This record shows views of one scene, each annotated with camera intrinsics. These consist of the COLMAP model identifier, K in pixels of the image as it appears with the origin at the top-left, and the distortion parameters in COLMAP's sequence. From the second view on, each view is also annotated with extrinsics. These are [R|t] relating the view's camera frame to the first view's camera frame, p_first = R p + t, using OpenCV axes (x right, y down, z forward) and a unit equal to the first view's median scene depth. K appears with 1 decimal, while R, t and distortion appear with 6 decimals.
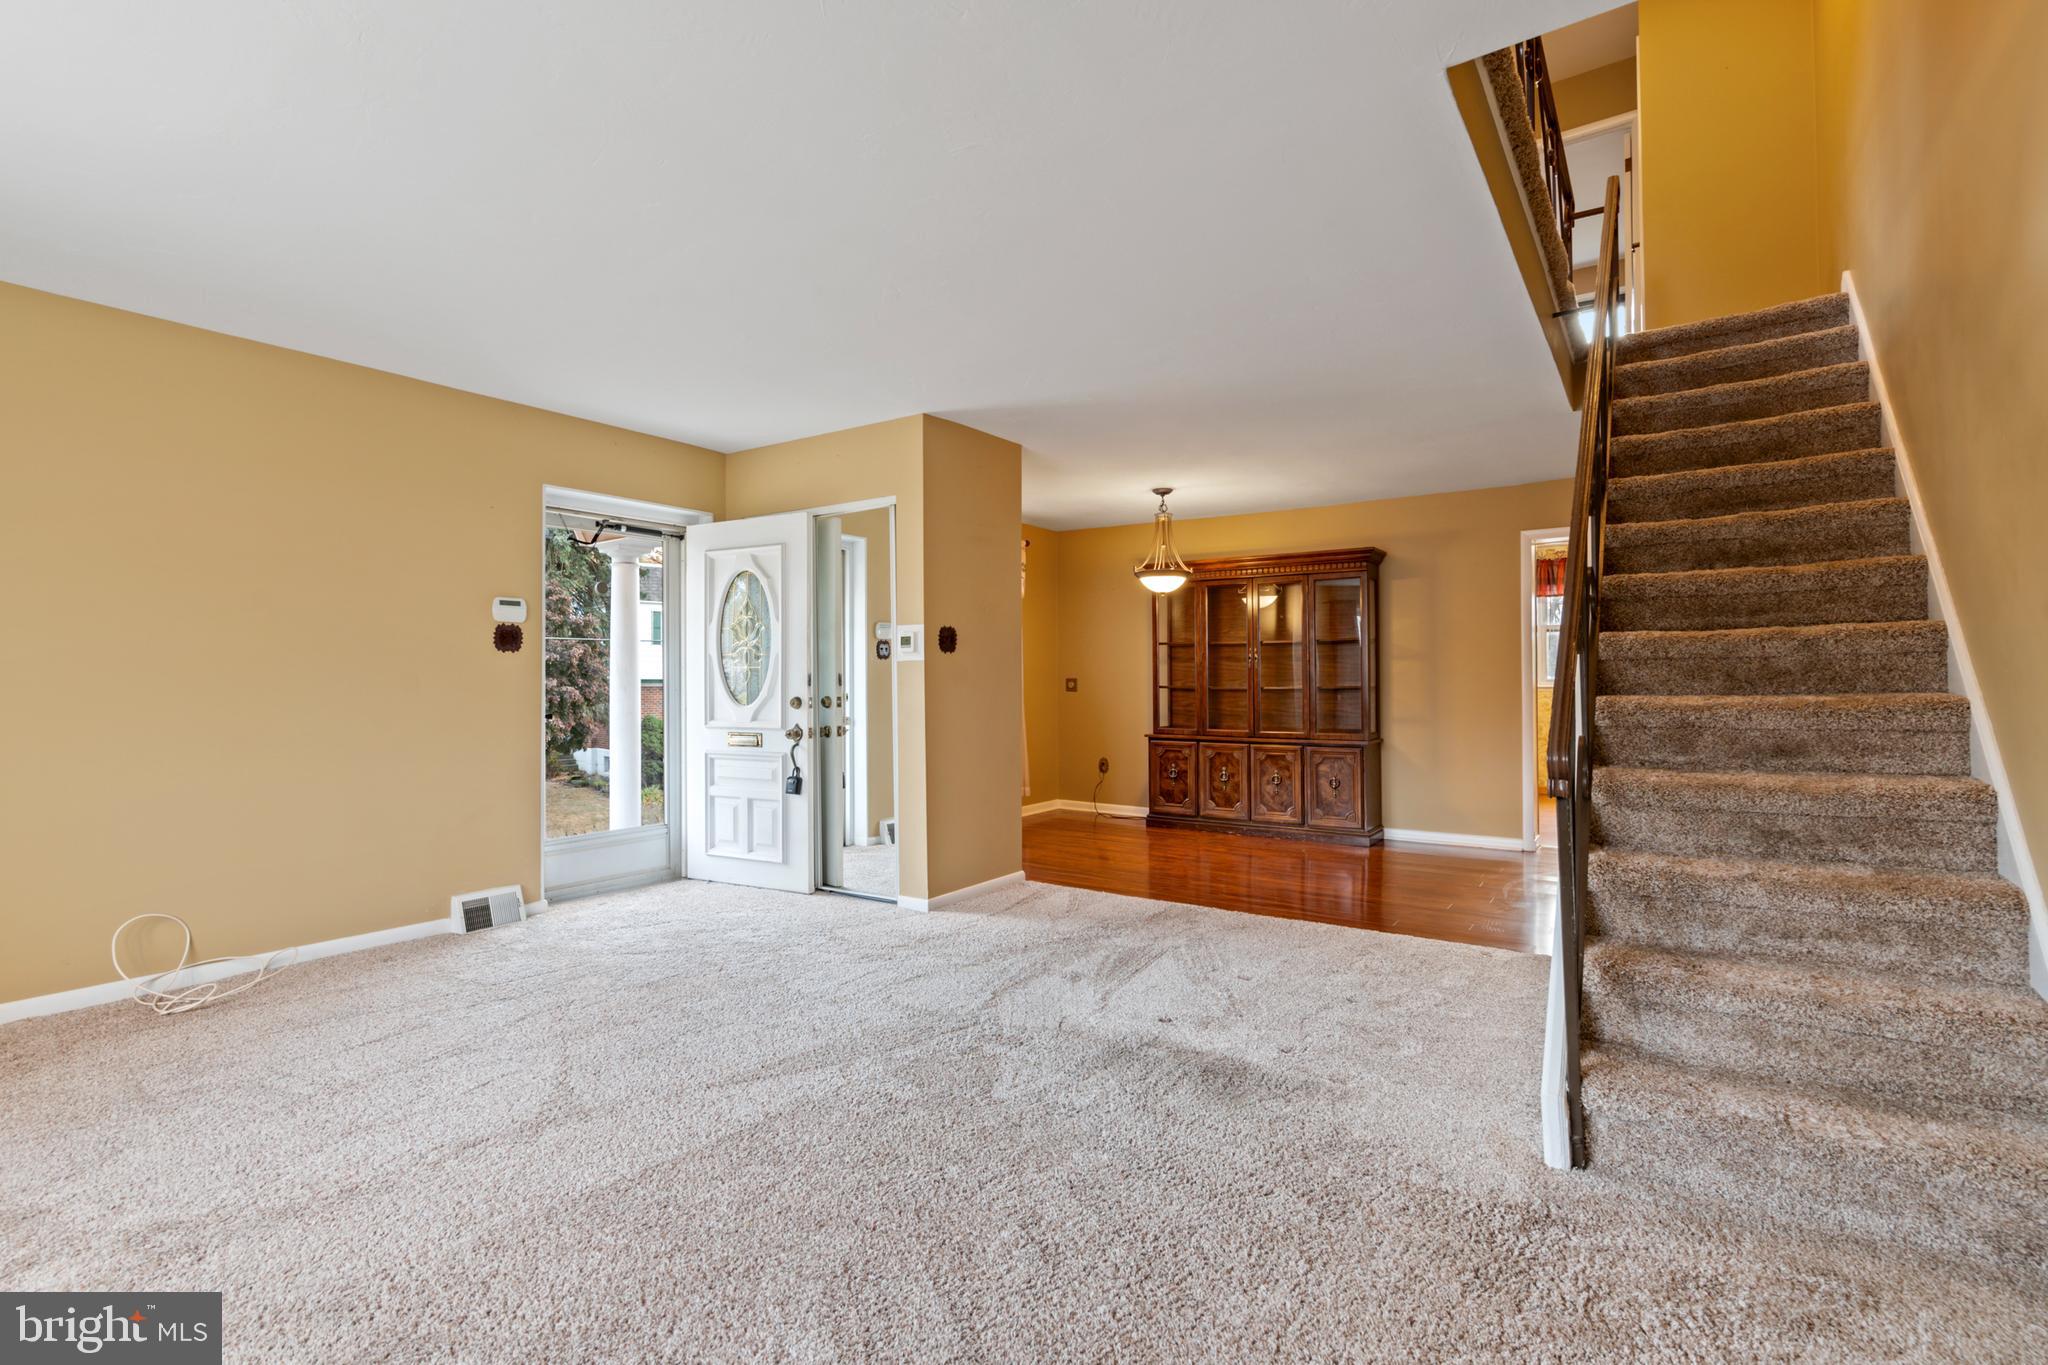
lens RADIAL K [[934.4, 0, 1035.9], [0, 934.4, 675.5], [0, 0, 1]] dist [-0.004508, 0.002775]
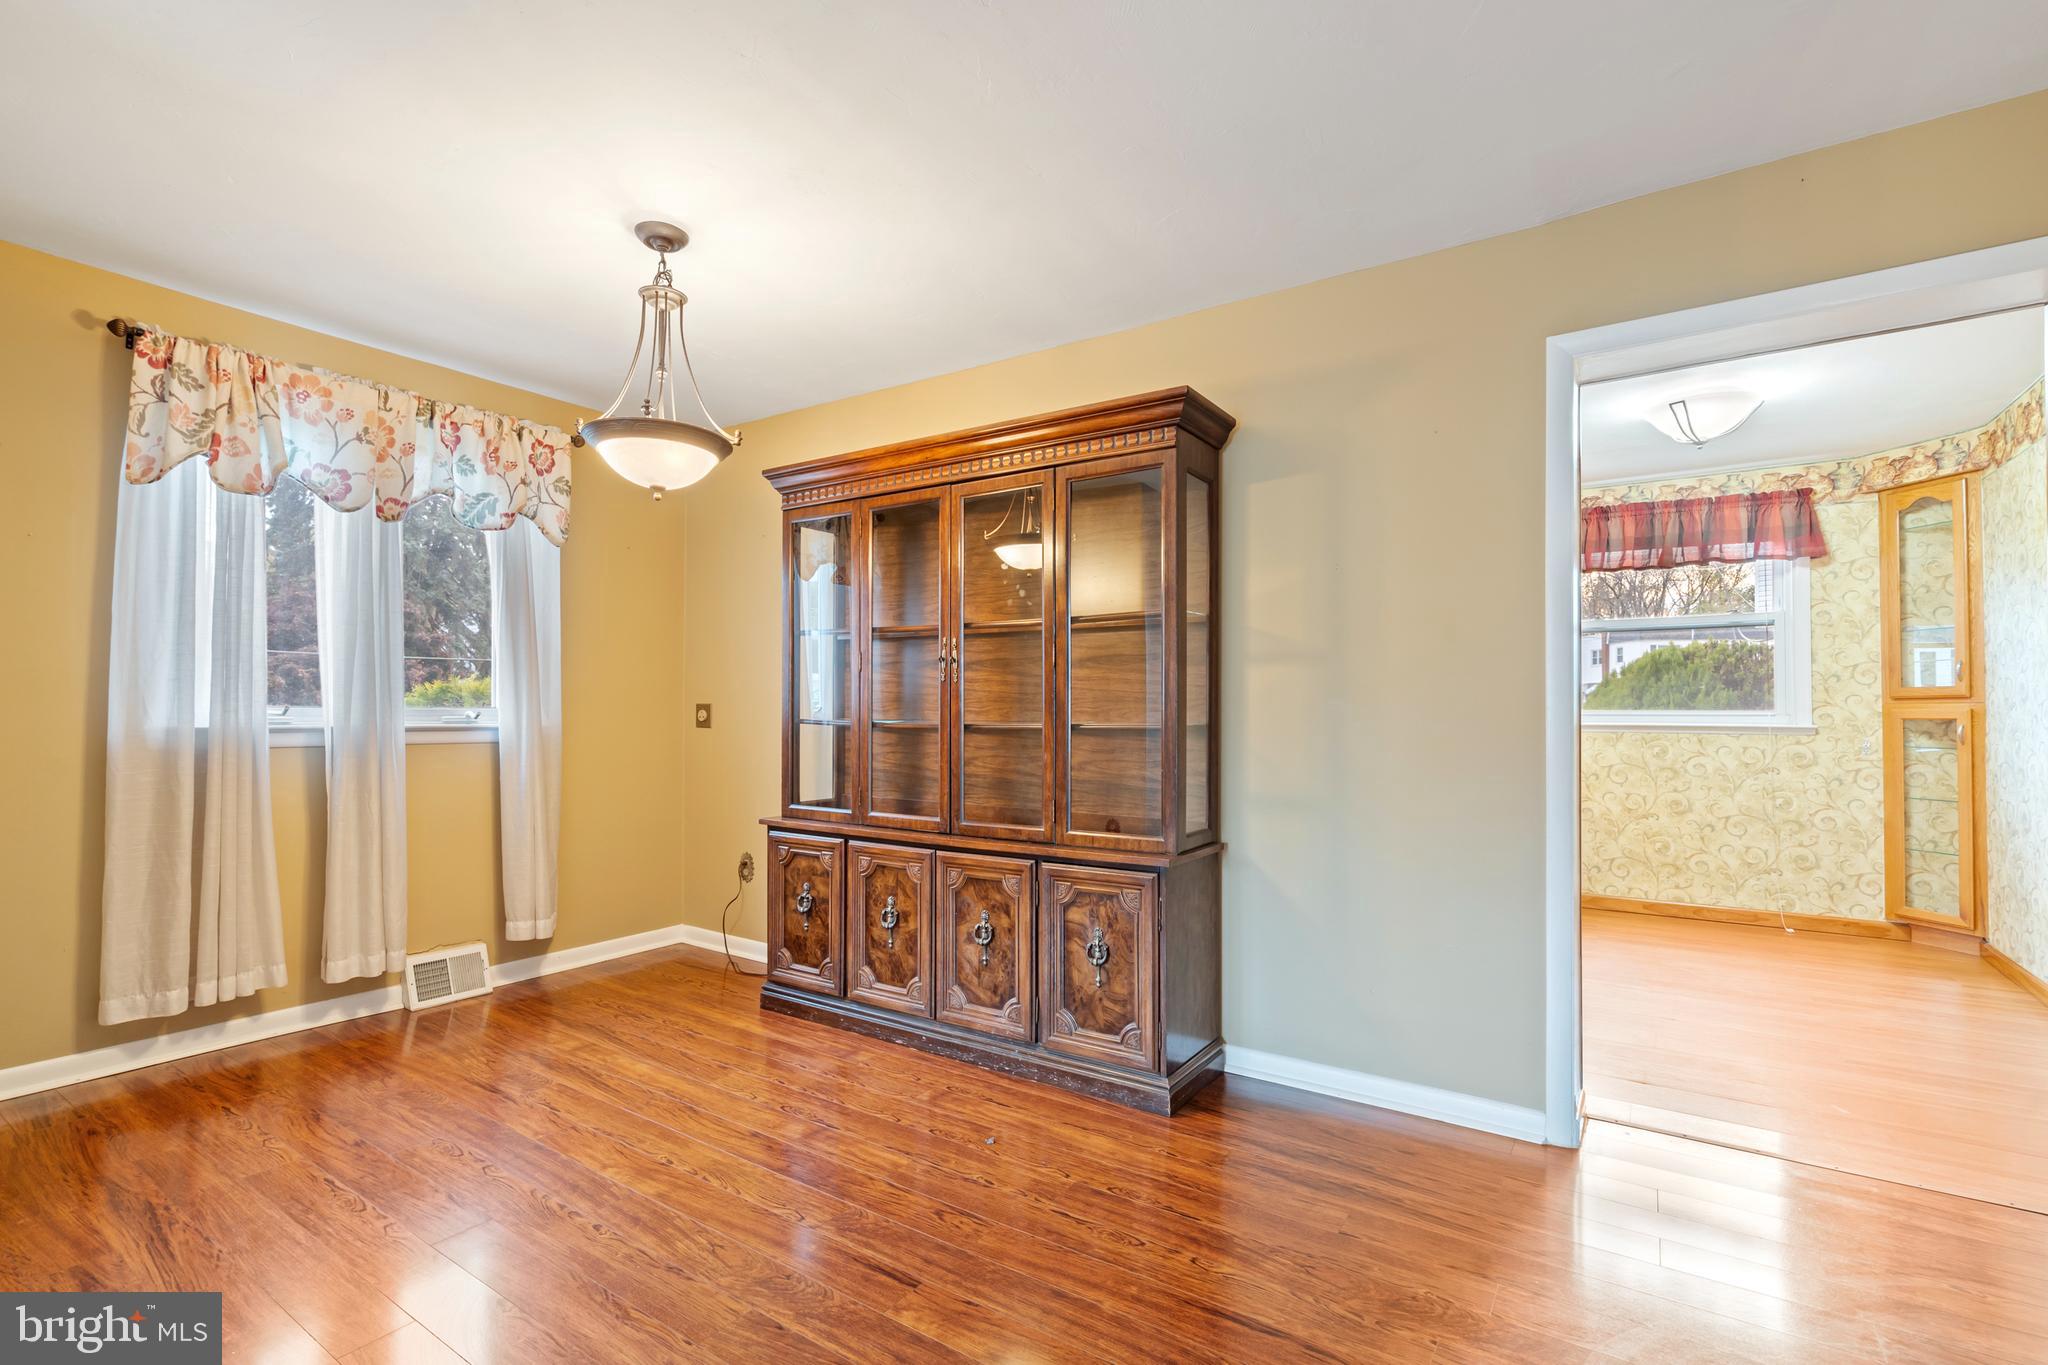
lens RADIAL K [[934.4, 0, 1026.6], [0, 934.4, 698.2], [0, 0, 1]] dist [-0.004508, 0.002775]
pose [[0.999682, 0.004865, 0.024750, 0.269552], [-0.004723, 0.999972, -0.005797, 0.002582], [-0.024777, 0.005679, 0.999677, 0.564034]]
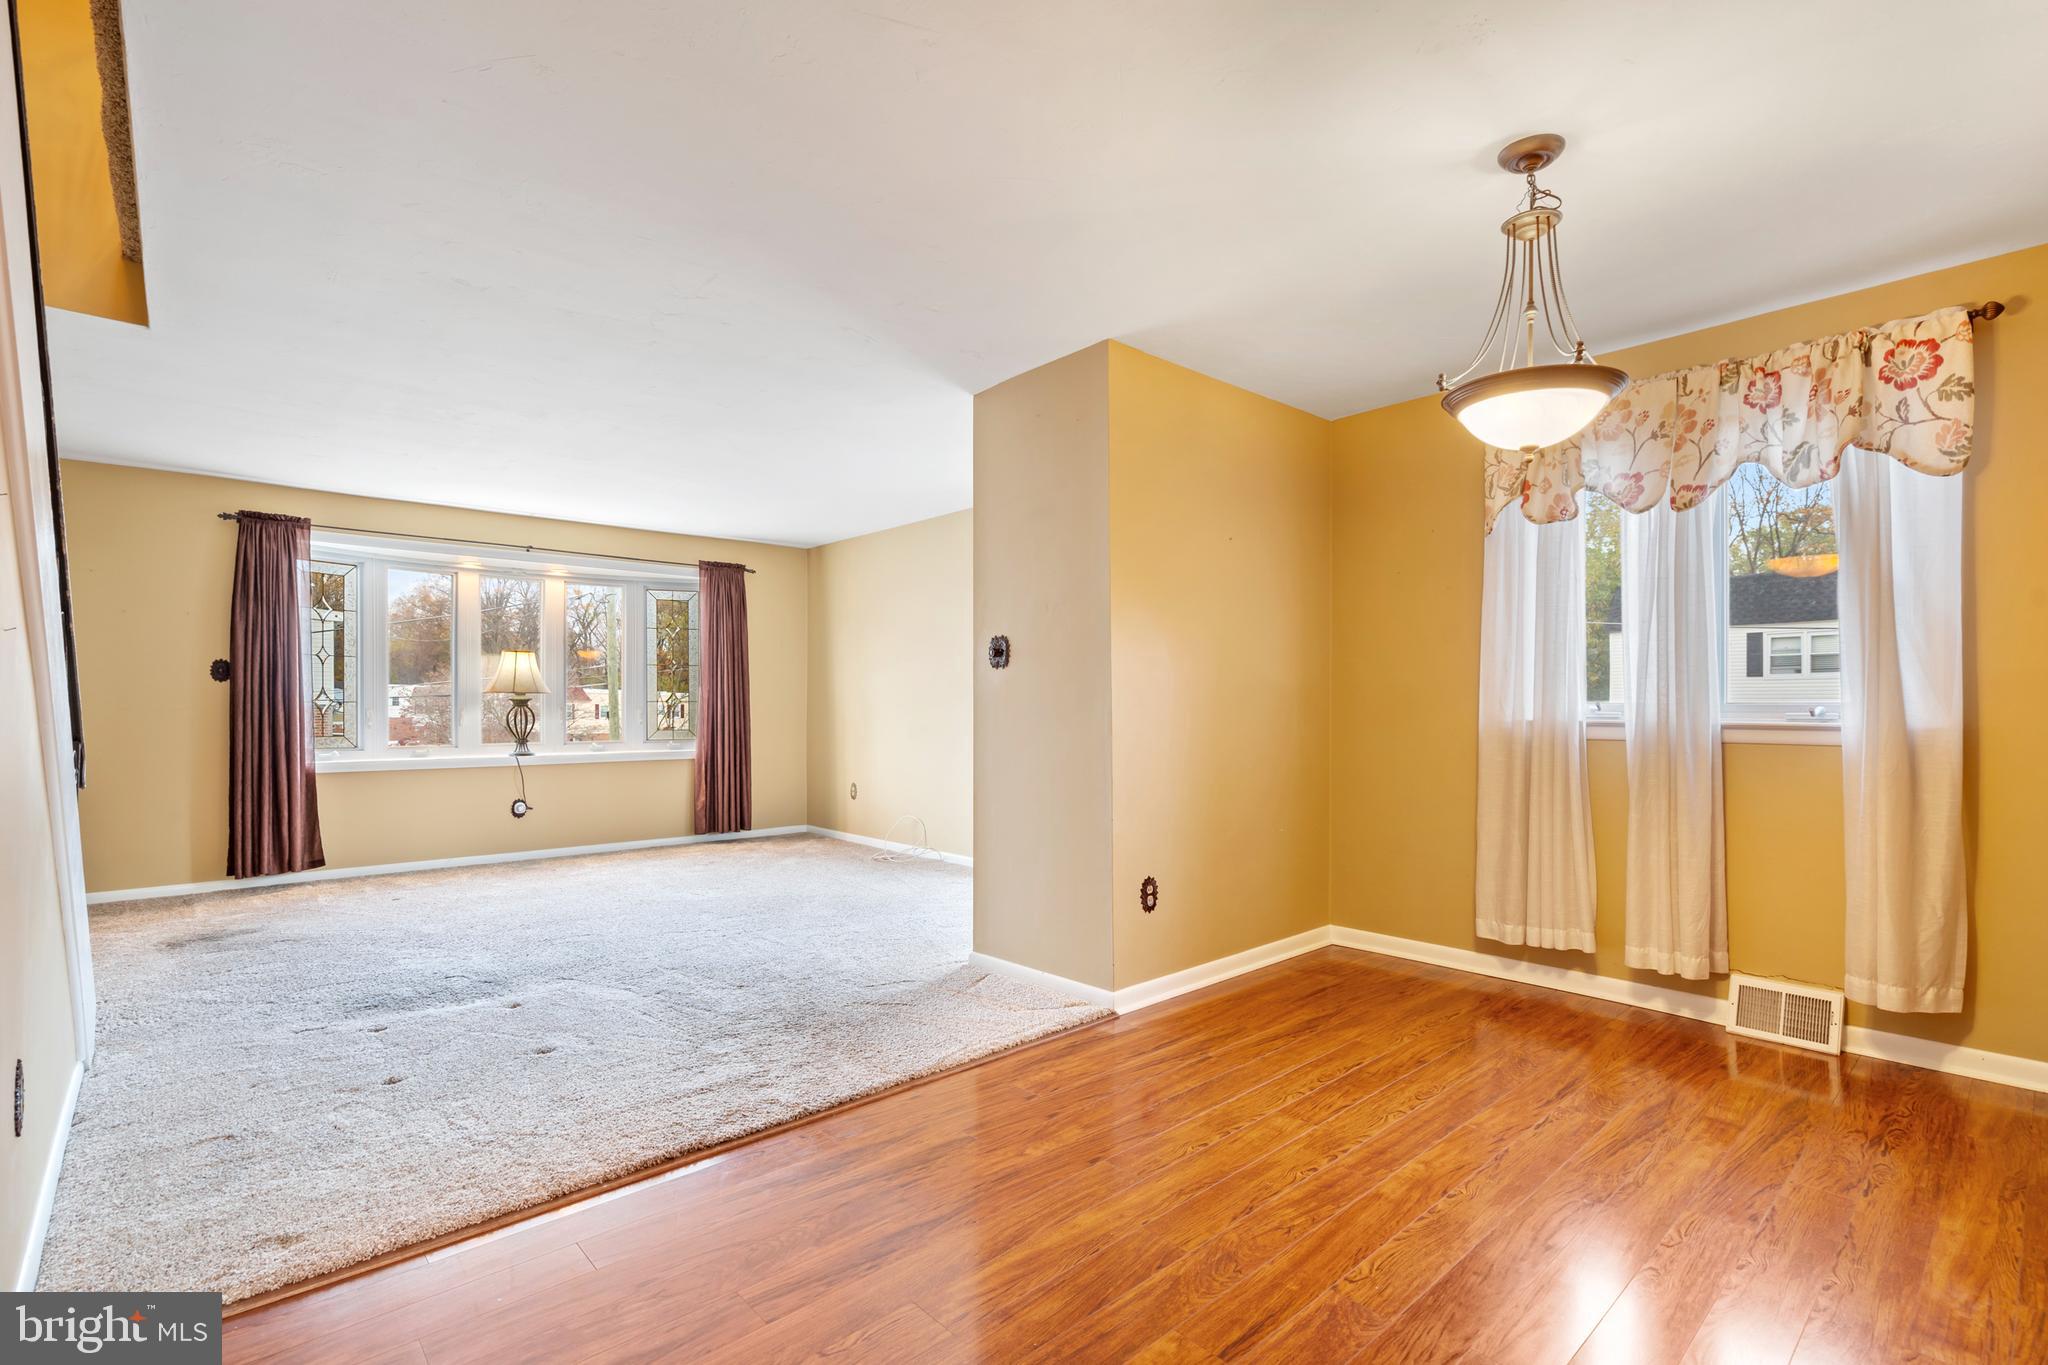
lens RADIAL K [[934.4, 0, 1005.1], [0, 934.4, 703.0], [0, 0, 1]] dist [-0.004508, 0.002775]
pose [[-0.226094, -0.001851, -0.974104, 0.528053], [0.008187, 0.999959, -0.003800, 0.005873], [0.974071, -0.008834, -0.226070, 0.886058]]
